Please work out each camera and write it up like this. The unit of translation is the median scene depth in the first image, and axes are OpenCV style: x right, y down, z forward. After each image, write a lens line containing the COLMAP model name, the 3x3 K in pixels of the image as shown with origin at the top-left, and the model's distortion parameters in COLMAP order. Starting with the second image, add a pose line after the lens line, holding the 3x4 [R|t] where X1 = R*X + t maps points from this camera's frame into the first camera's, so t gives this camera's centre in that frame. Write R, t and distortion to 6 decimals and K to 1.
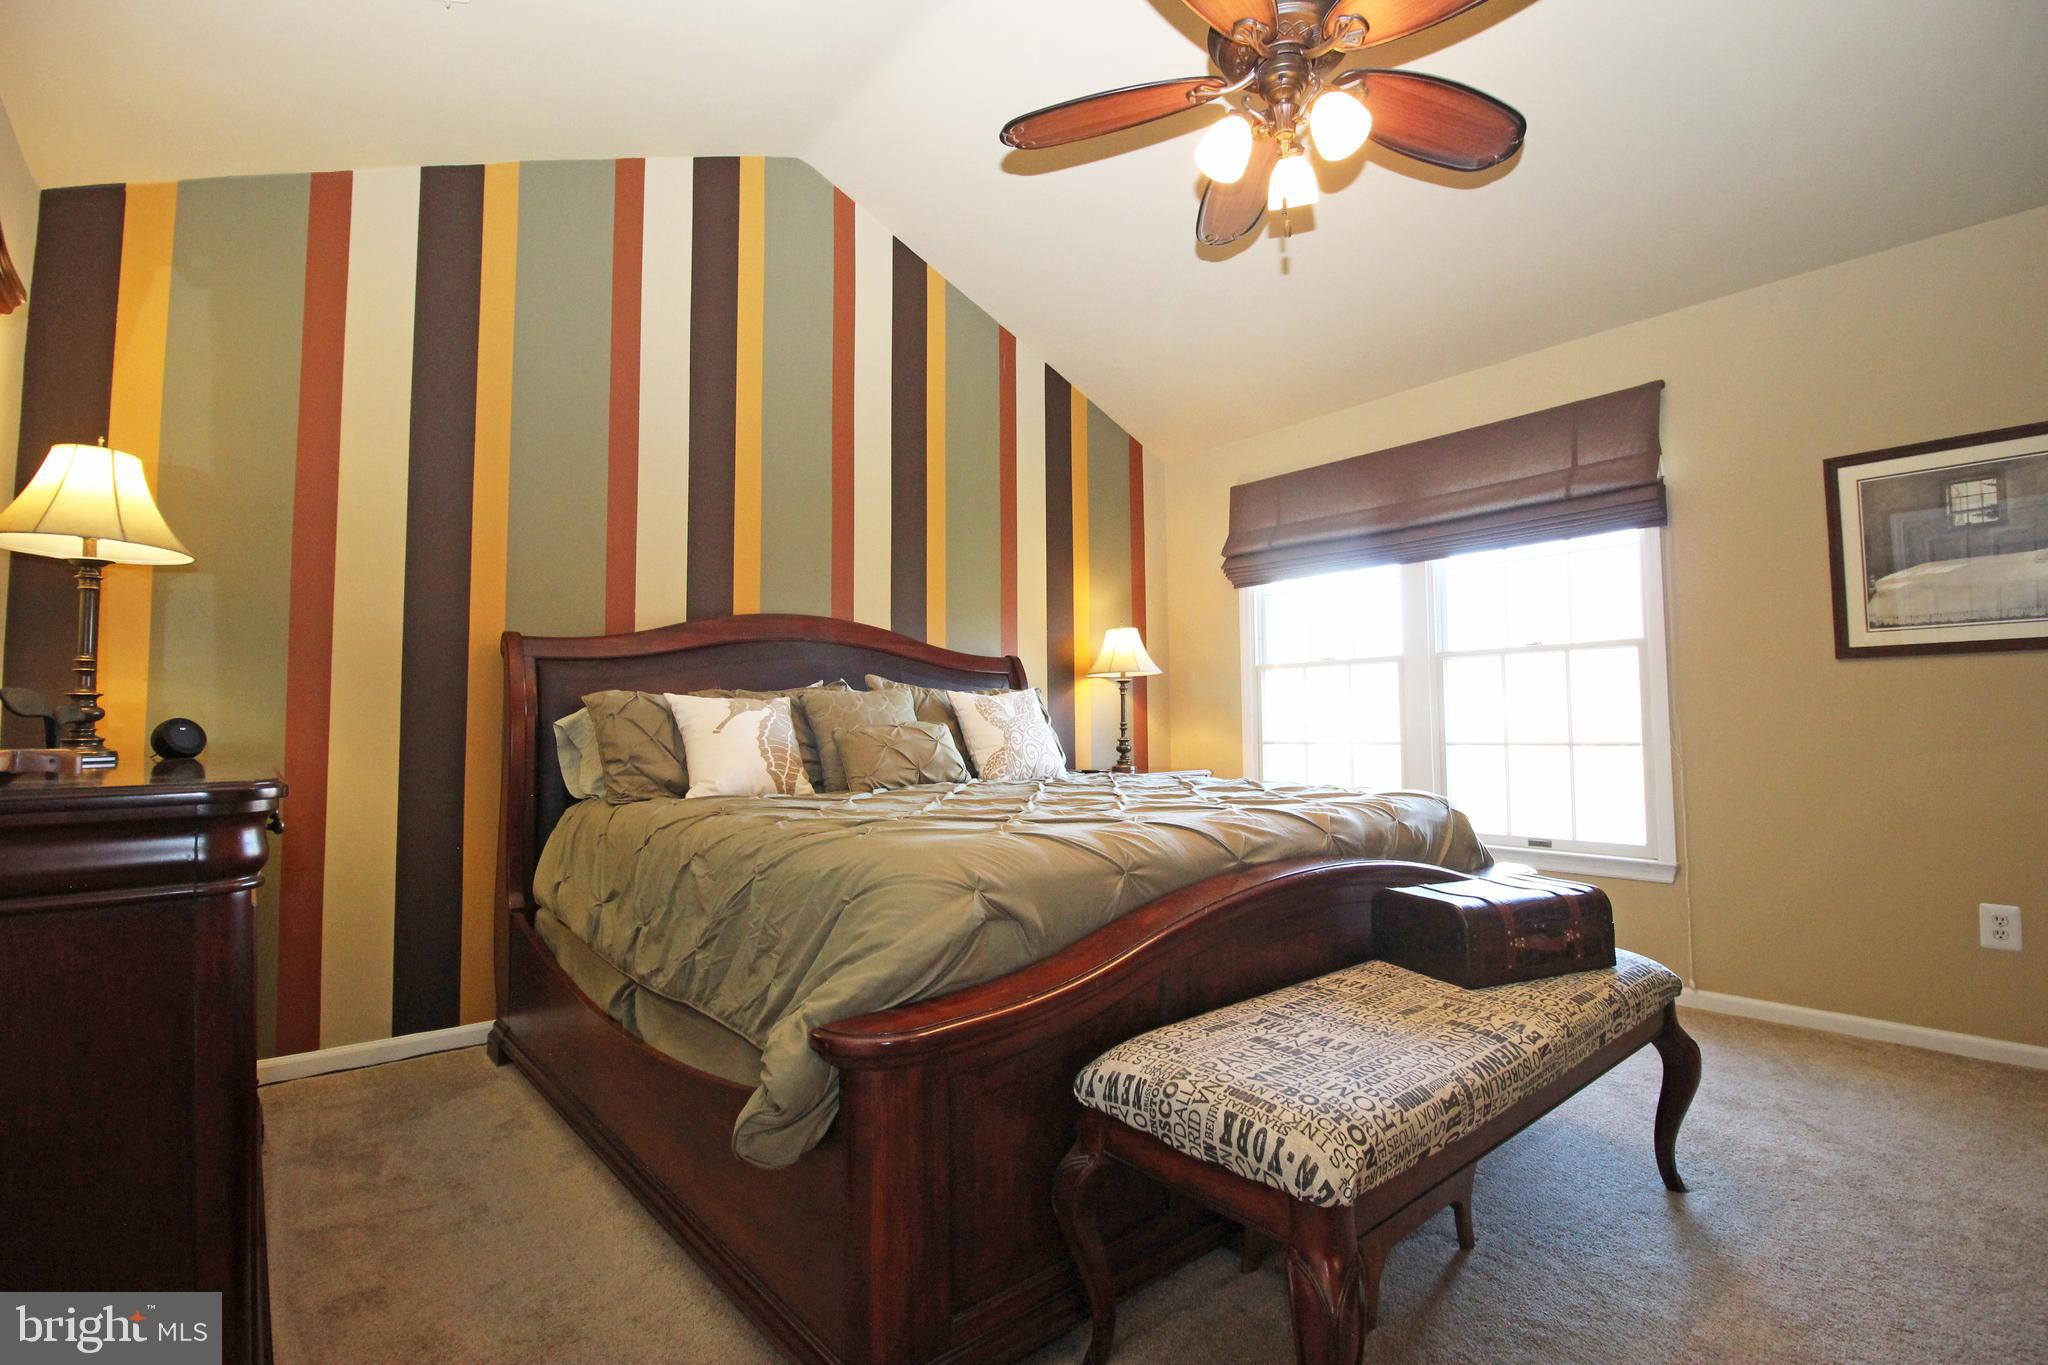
lens RADIAL K [[948.7, 0, 1052.2], [0, 948.7, 677.3], [0, 0, 1]] dist [0.002053, -0.014250]
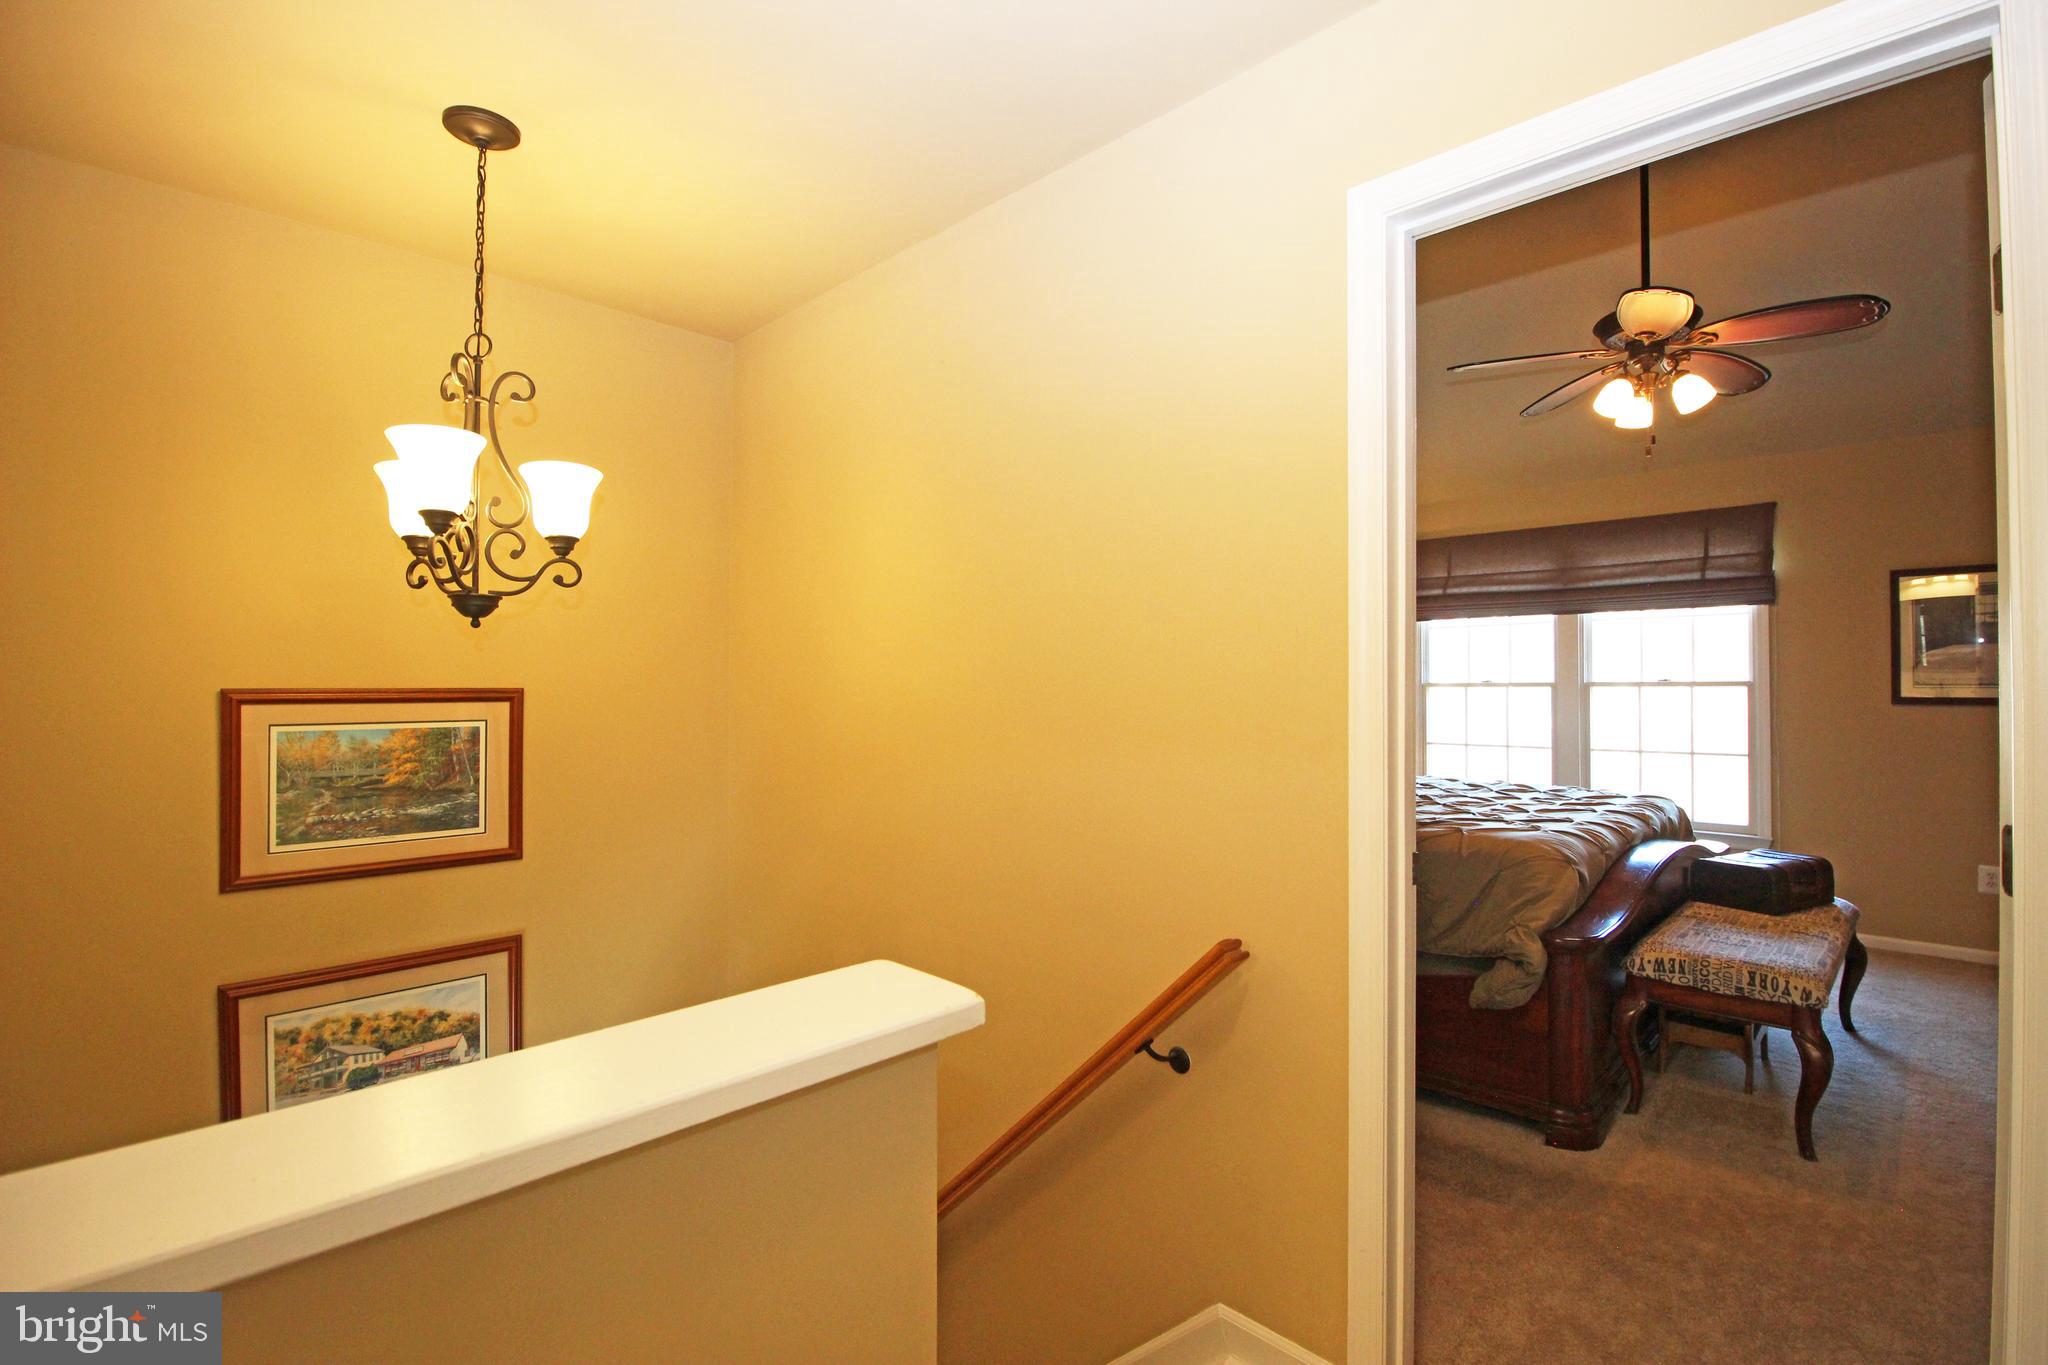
lens RADIAL K [[949.7, 0, 1050.8], [0, 949.7, 672.8], [0, 0, 1]] dist [0.002536, -0.013865]
pose [[0.995479, 0.013937, 0.093949, -0.629600], [-0.017247, 0.999255, 0.034517, -0.095323], [-0.093398, -0.035981, 0.994978, -0.360565]]
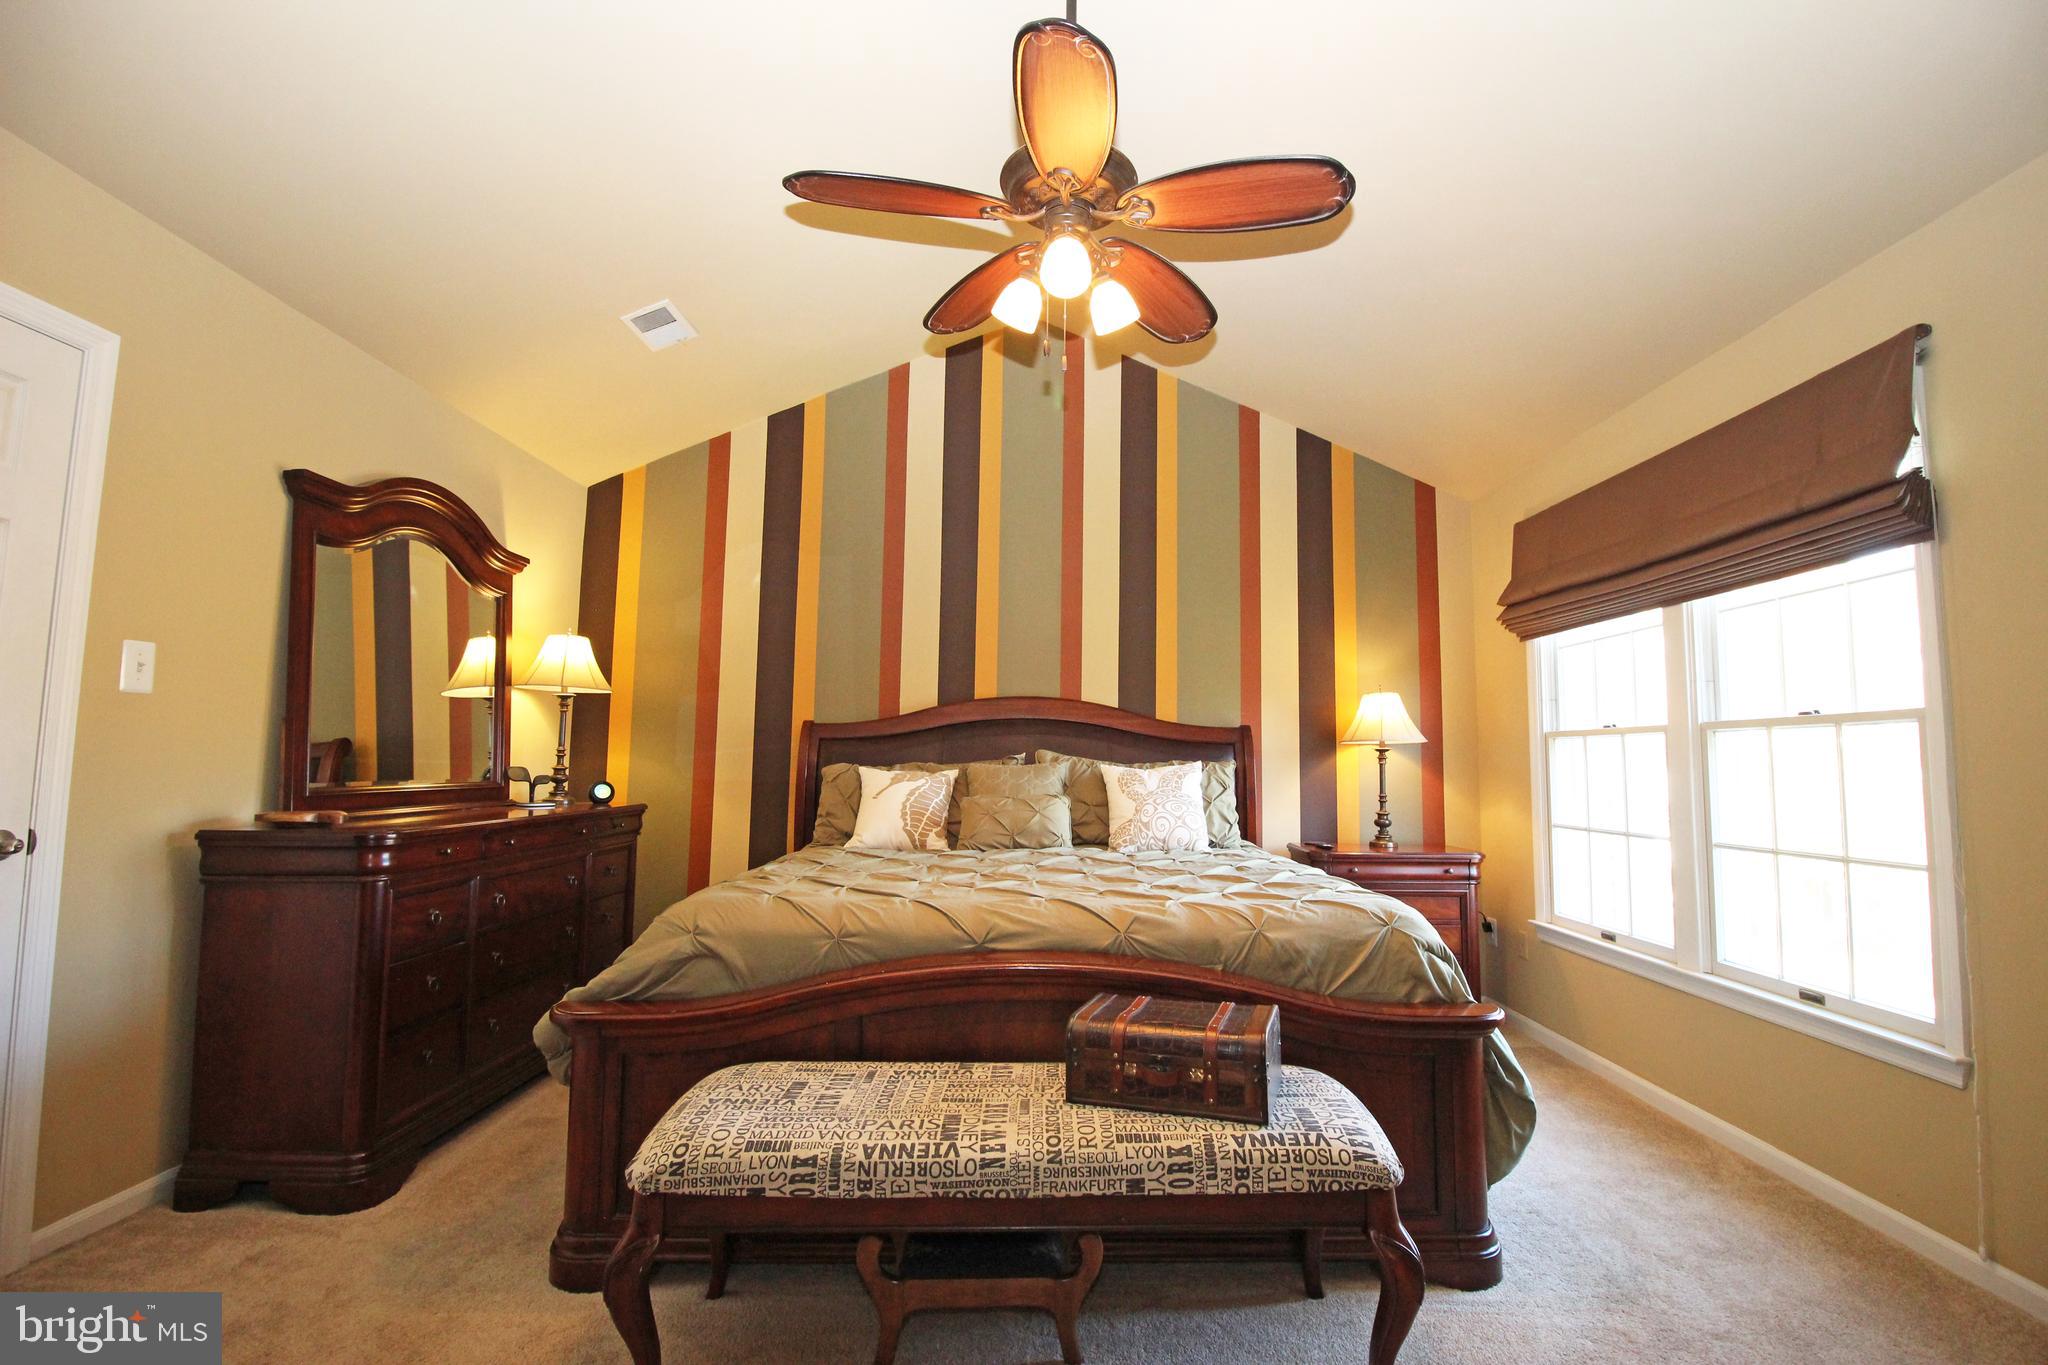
lens RADIAL K [[949.7, 0, 1050.8], [0, 949.7, 672.8], [0, 0, 1]] dist [0.002536, -0.013865]
pose [[0.772398, -0.039469, -0.633911, 0.639852], [0.012224, 0.998806, -0.047294, -0.047806], [0.635021, 0.028781, 0.771959, 0.112643]]
